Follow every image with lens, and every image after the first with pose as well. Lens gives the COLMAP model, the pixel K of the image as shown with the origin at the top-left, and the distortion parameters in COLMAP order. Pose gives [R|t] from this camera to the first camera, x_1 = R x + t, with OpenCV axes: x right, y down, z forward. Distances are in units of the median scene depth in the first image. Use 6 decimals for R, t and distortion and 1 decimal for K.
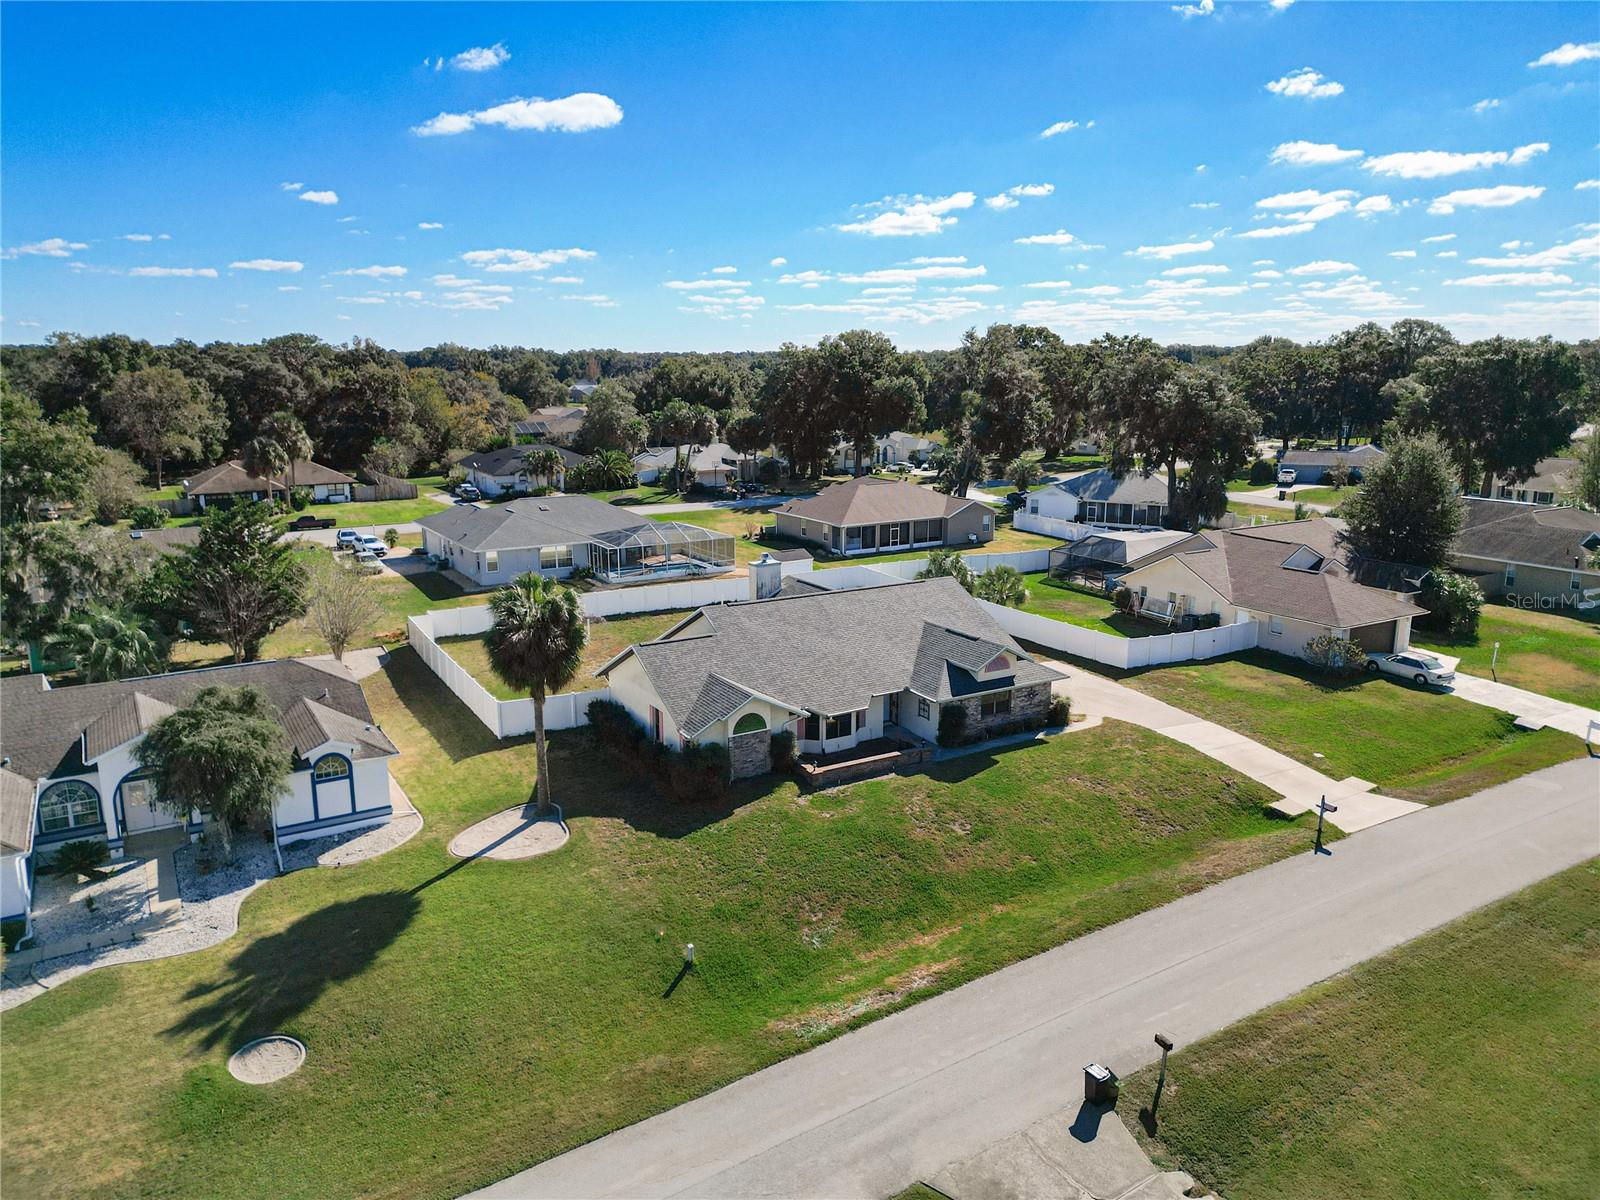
lens RADIAL K [[1143.3, 0, 795.6], [0, 1143.3, 595.3], [0, 0, 1]] dist [0.067623, -0.077023]
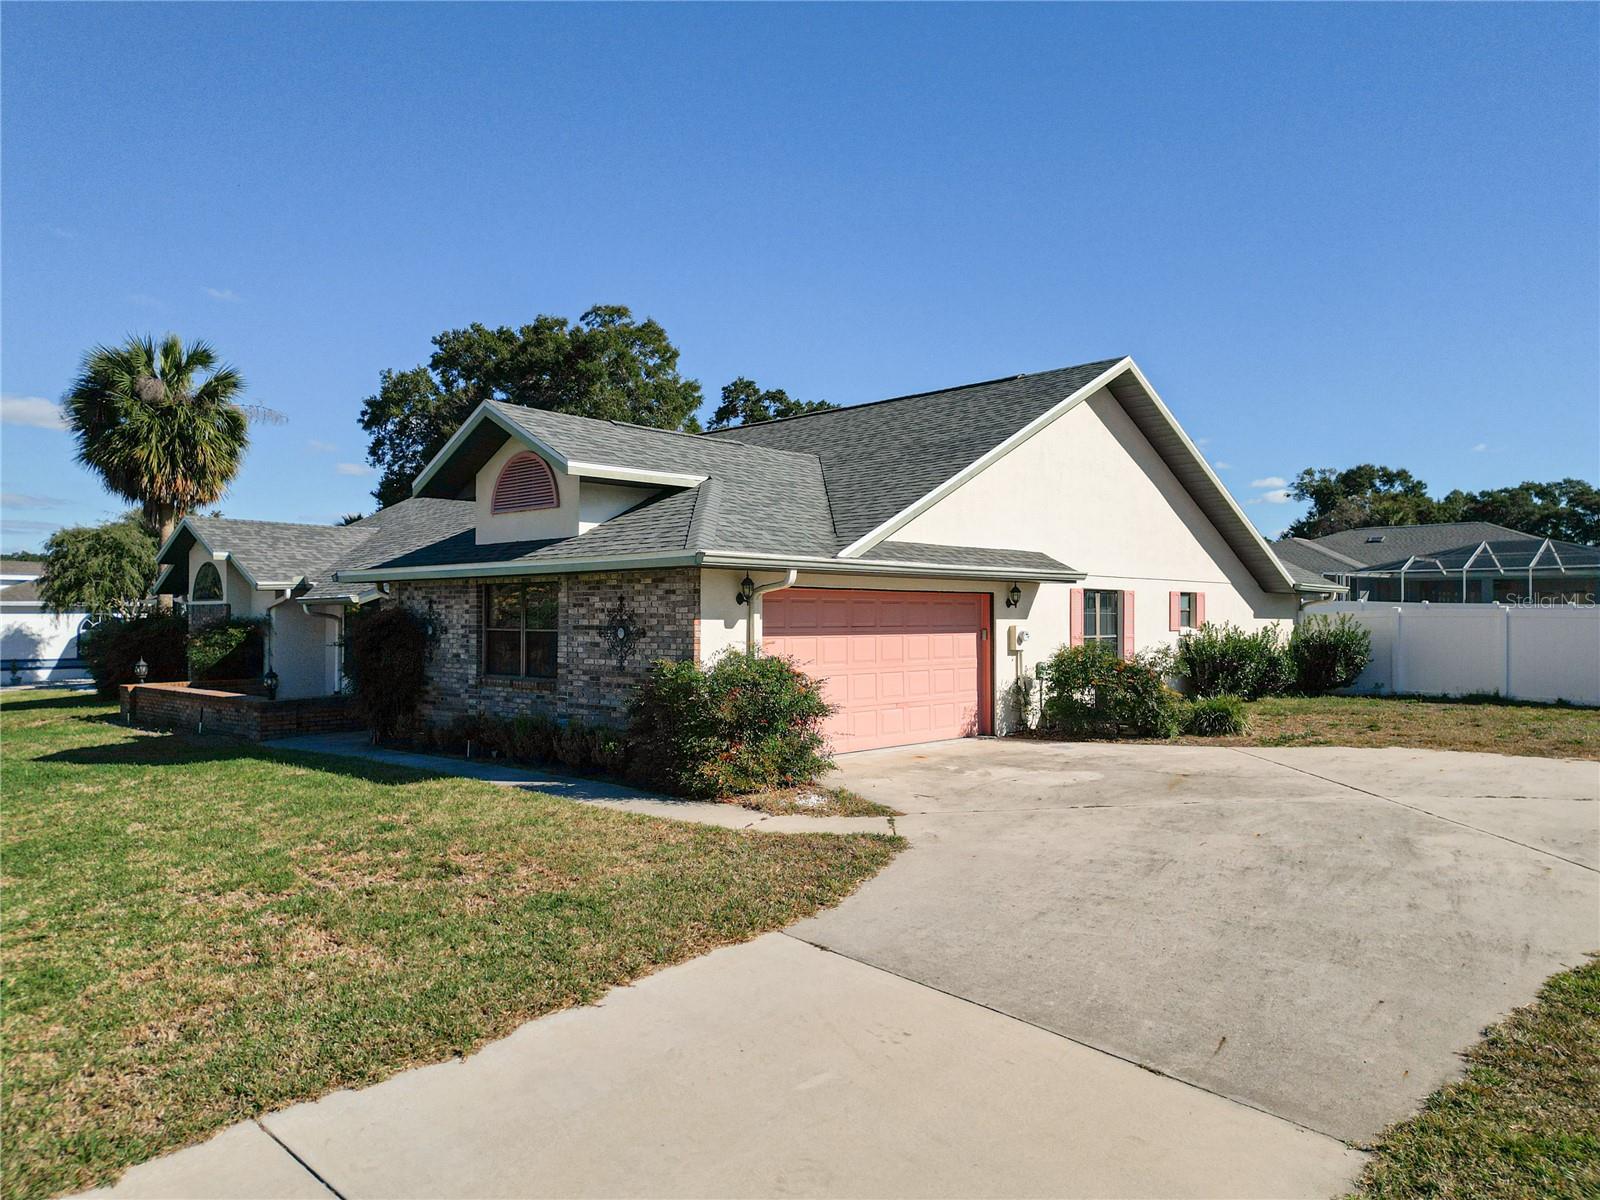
lens RADIAL K [[1143.3, 0, 795.6], [0, 1143.3, 595.3], [0, 0, 1]] dist [0.067623, -0.077023]
pose [[0.276539, -0.015766, -0.960873, 0.459097], [-0.201878, 0.976602, -0.074124, 0.093923], [0.939559, 0.214478, 0.266885, 1.005522]]
